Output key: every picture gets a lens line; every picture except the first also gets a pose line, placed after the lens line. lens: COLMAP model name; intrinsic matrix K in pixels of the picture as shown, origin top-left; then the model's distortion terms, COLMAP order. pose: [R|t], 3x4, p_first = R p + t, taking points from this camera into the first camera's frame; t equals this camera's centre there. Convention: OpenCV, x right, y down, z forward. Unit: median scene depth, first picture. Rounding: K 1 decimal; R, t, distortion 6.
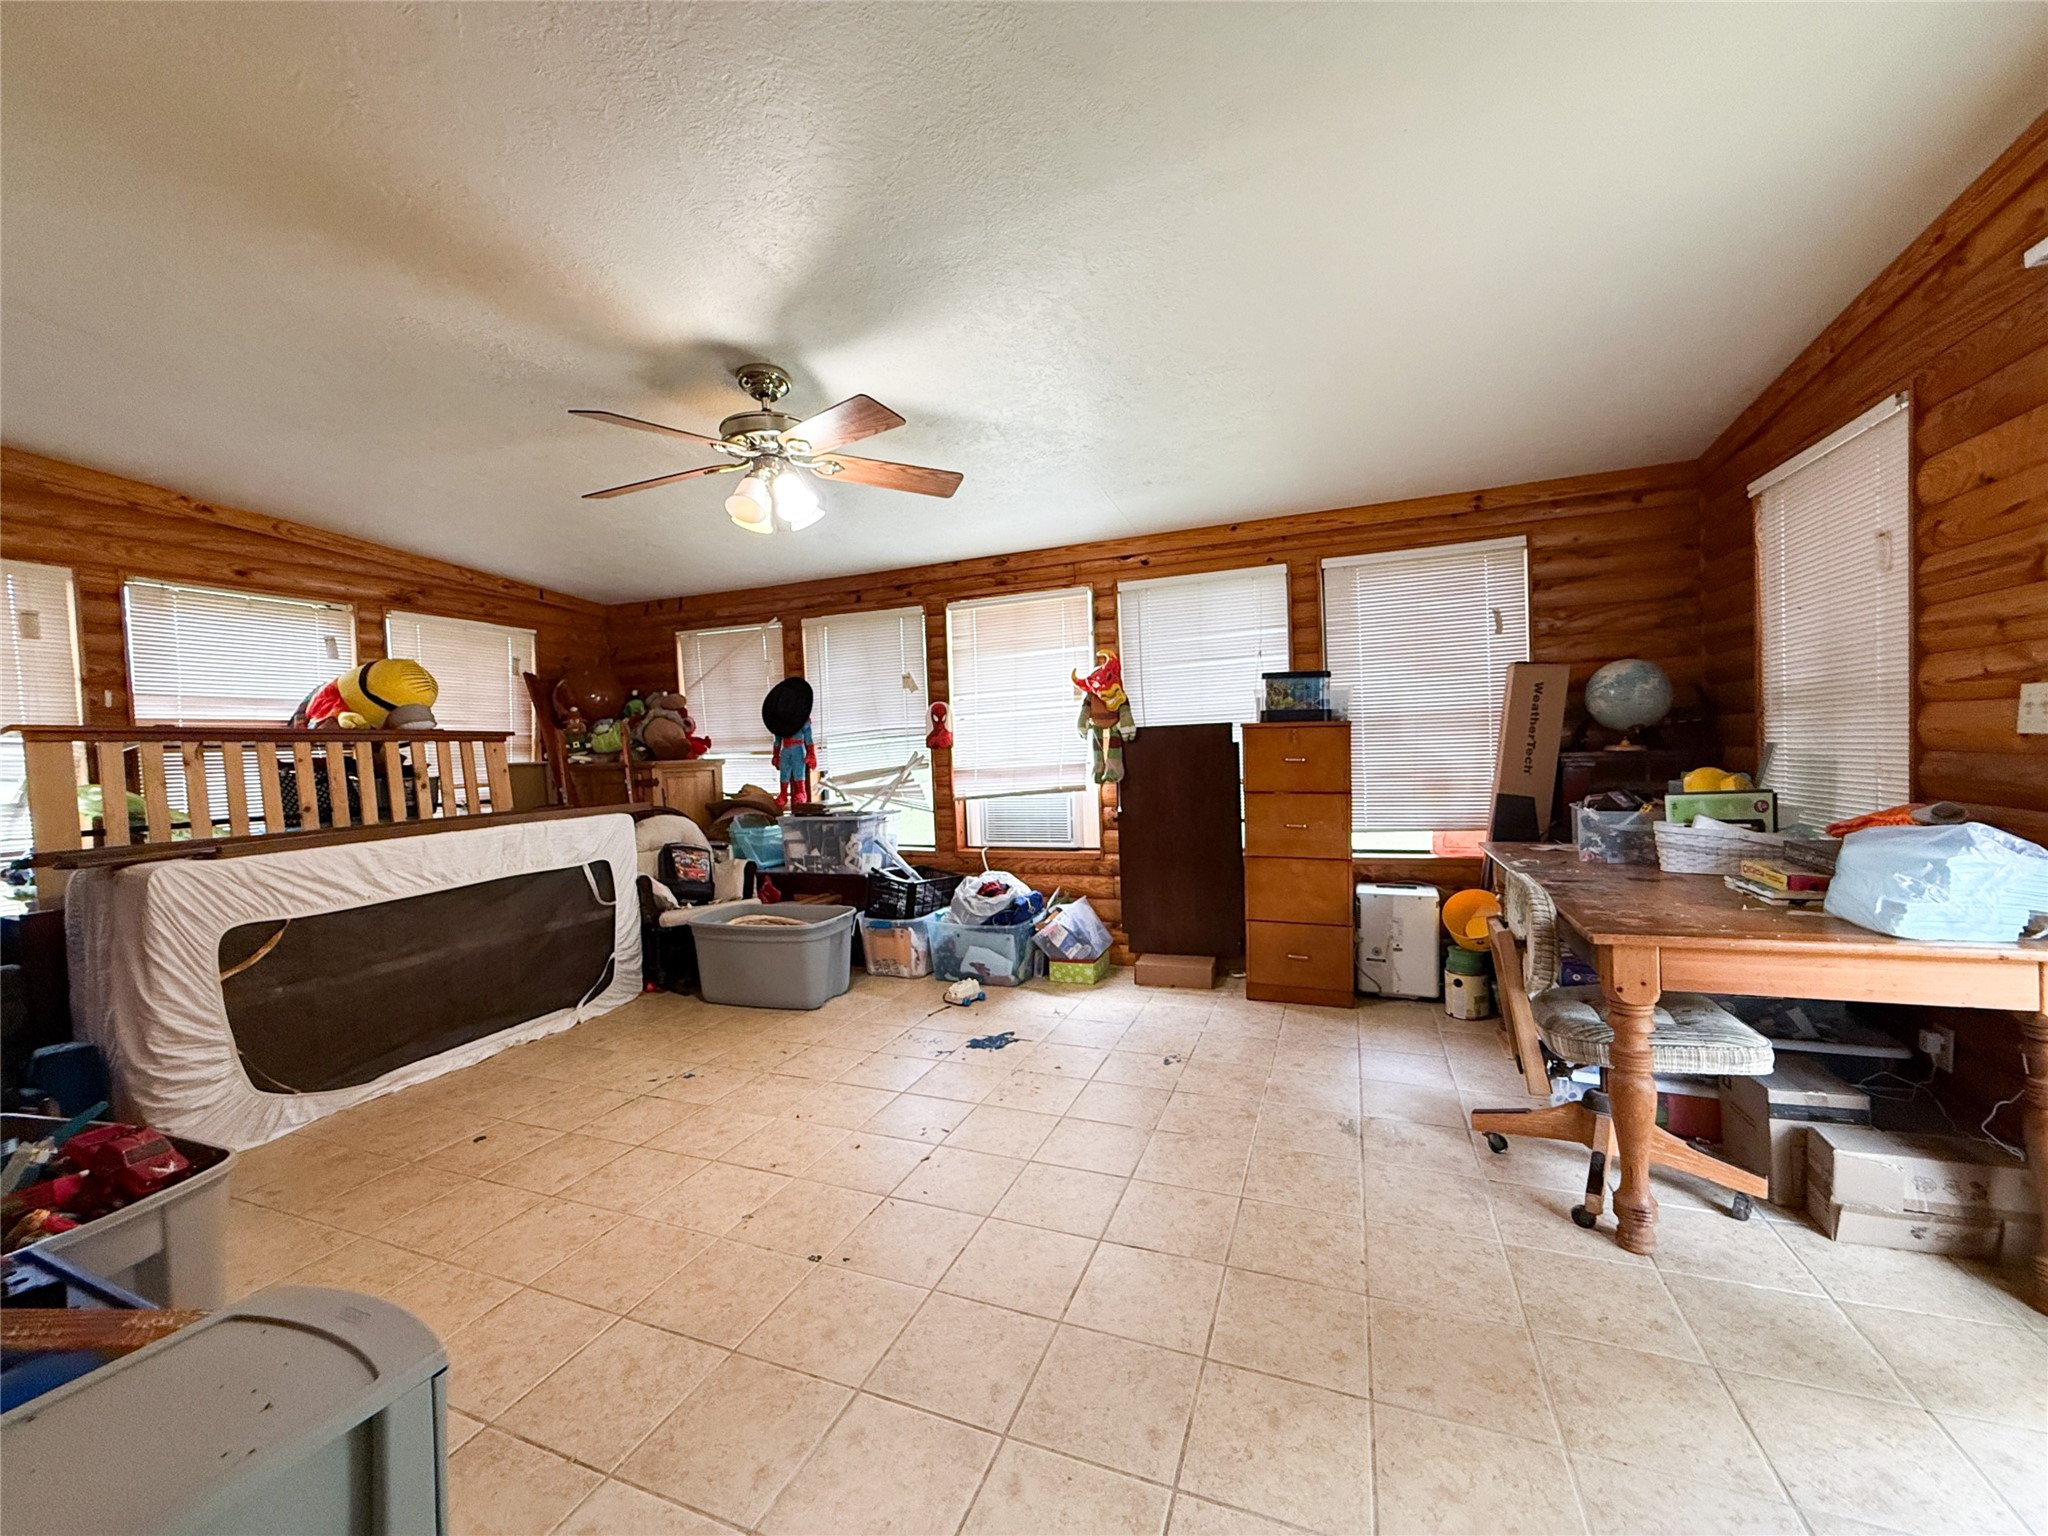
lens RADIAL K [[819.8, 0, 1014.7], [0, 819.8, 760.9], [0, 0, 1]] dist [-0.000467, -0.000129]
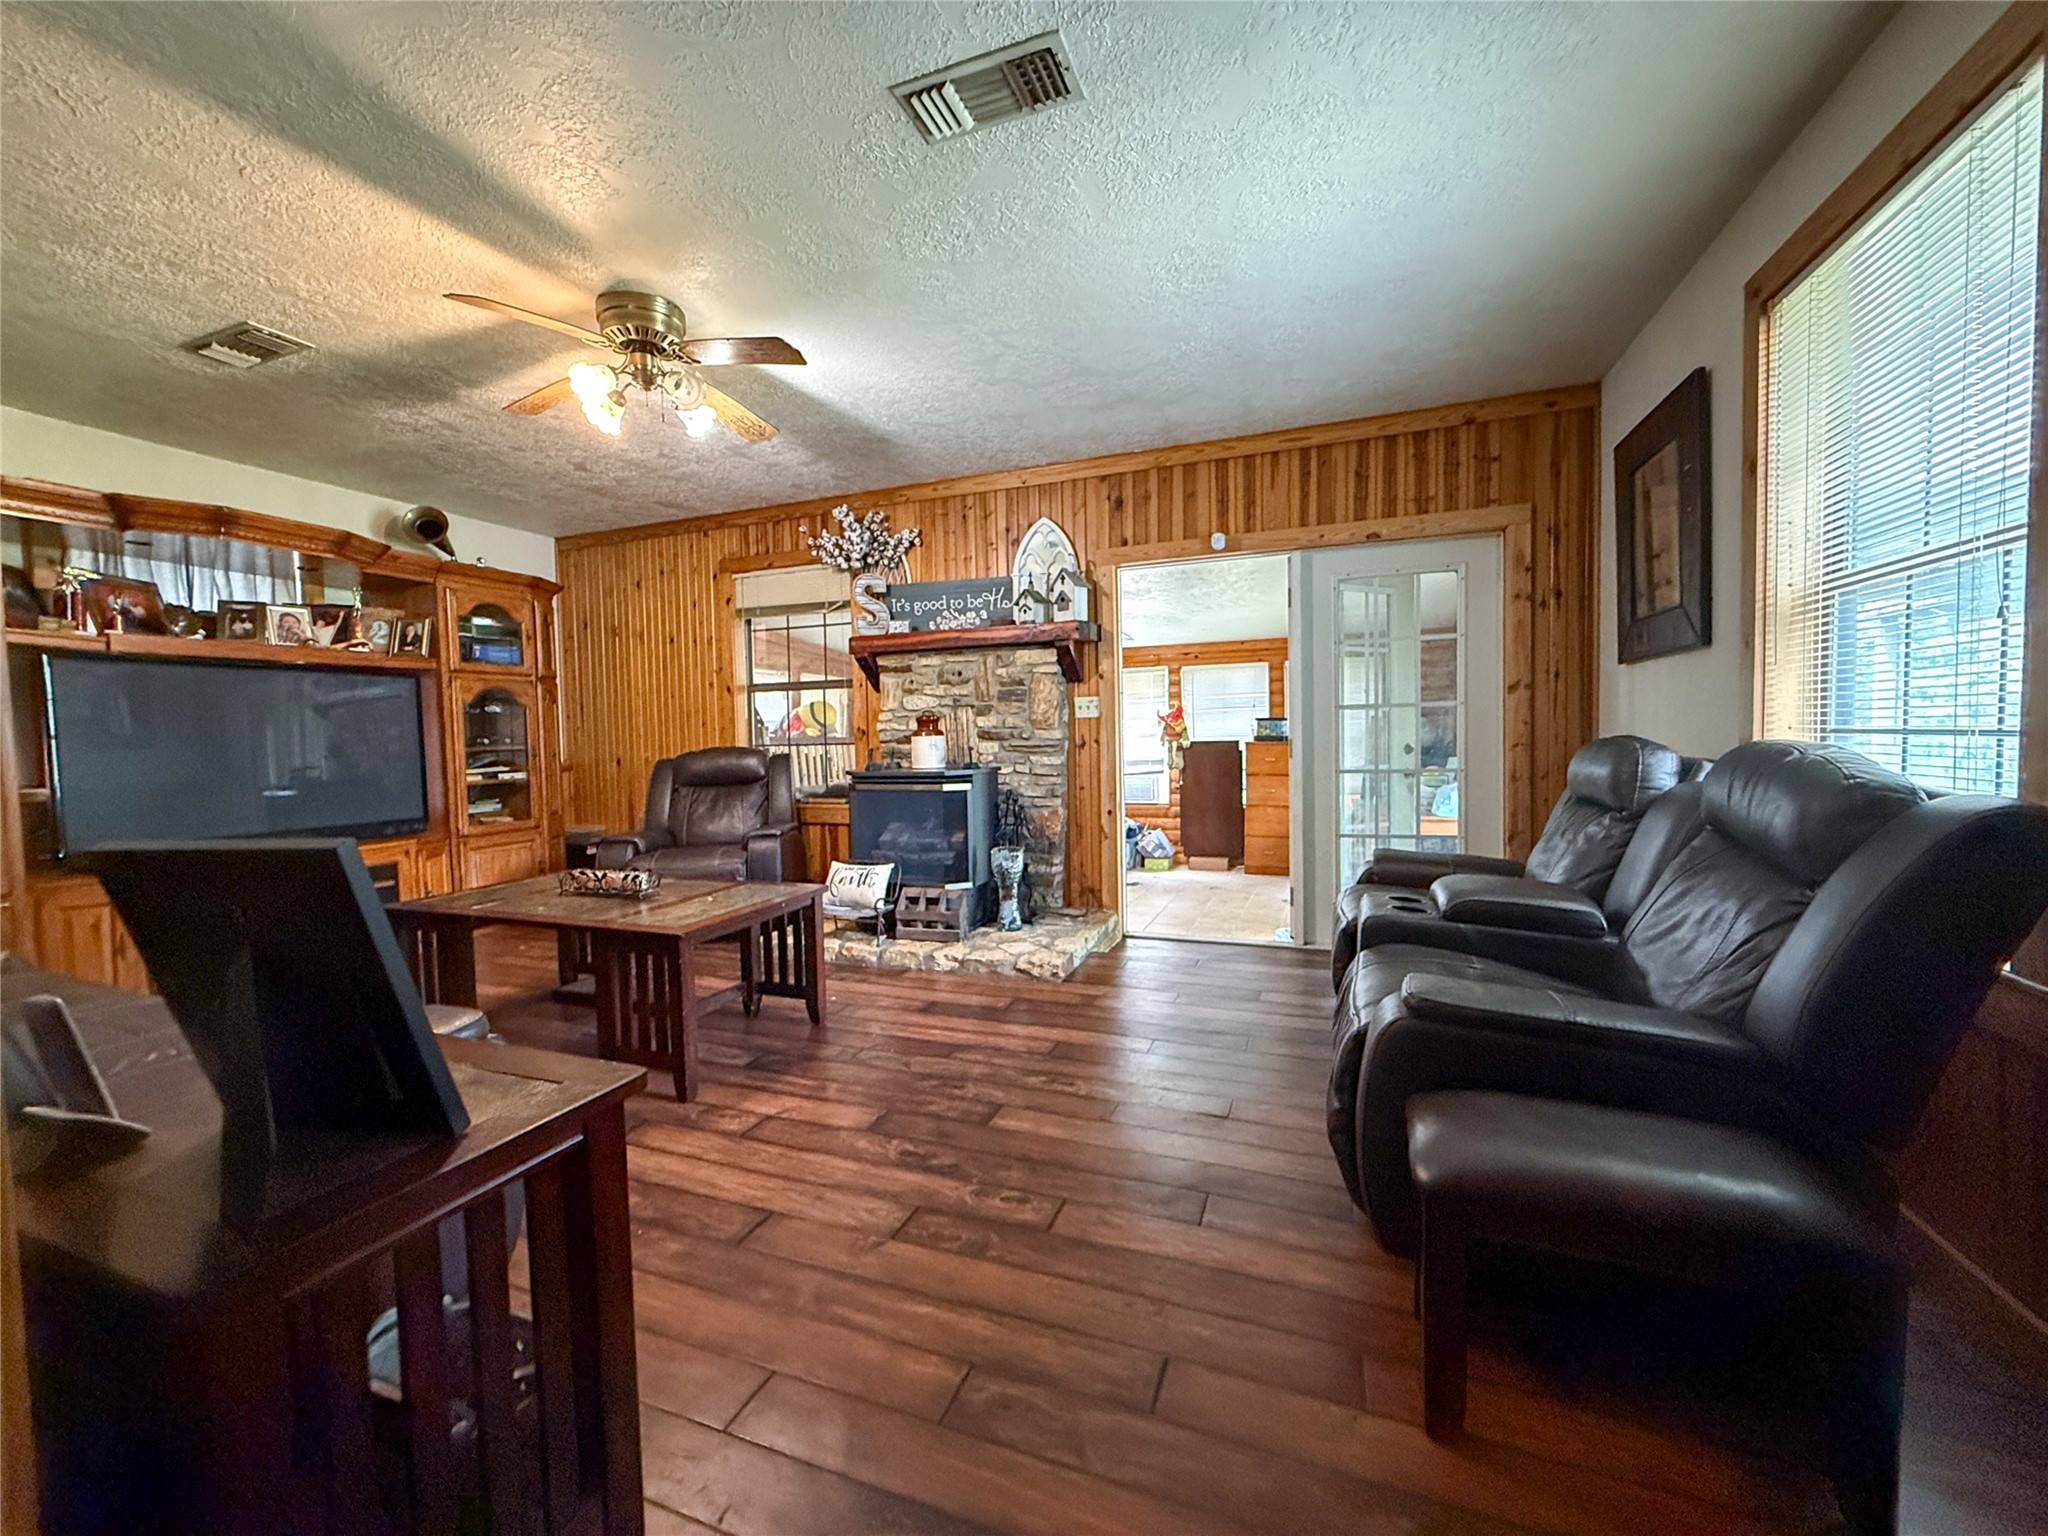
lens RADIAL K [[819.8, 0, 1040.8], [0, 819.8, 765.6], [0, 0, 1]] dist [-0.000467, -0.000129]
pose [[0.997759, 0.026928, 0.061260, -0.322746], [-0.026770, 0.999636, -0.003405, 0.032167], [-0.061329, 0.001757, 0.998116, -0.919372]]
